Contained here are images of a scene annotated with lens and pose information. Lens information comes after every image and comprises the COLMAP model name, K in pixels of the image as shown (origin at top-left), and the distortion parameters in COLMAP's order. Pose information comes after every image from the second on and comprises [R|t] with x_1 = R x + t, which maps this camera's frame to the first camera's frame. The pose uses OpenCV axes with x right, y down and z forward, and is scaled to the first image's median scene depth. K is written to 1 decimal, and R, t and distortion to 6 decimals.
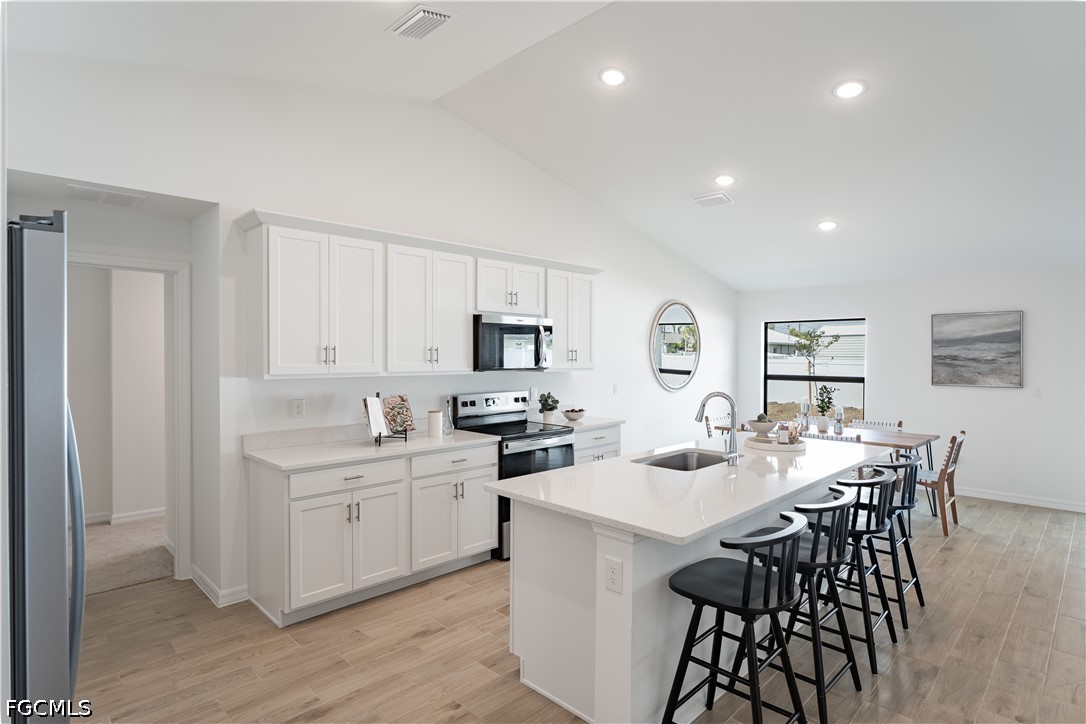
lens RADIAL K [[568.6, 0, 542.8], [0, 568.6, 365.5], [0, 0, 1]] dist [0.002321, -0.000348]
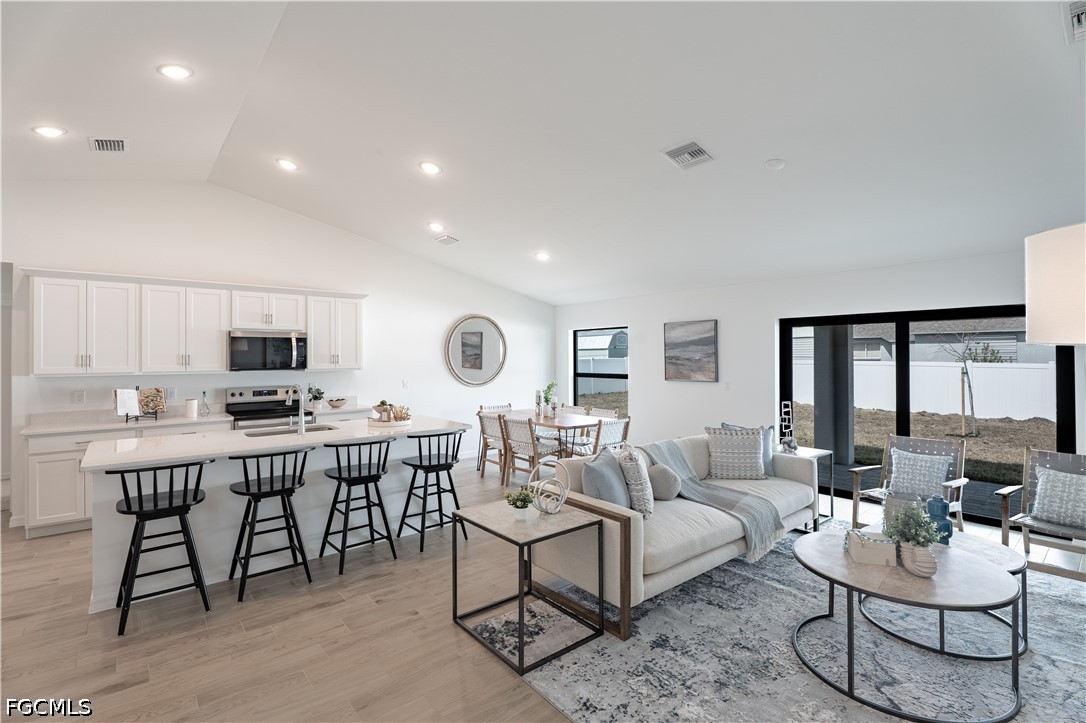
lens RADIAL K [[498.1, 0, 543.2], [0, 498.1, 355.2], [0, 0, 1]] dist [-0.002632, -0.000745]
pose [[0.995492, -0.009407, -0.094377, 0.654364], [0.007239, 0.999703, -0.023285, 0.004306], [0.094568, 0.022496, 0.995264, -0.128748]]
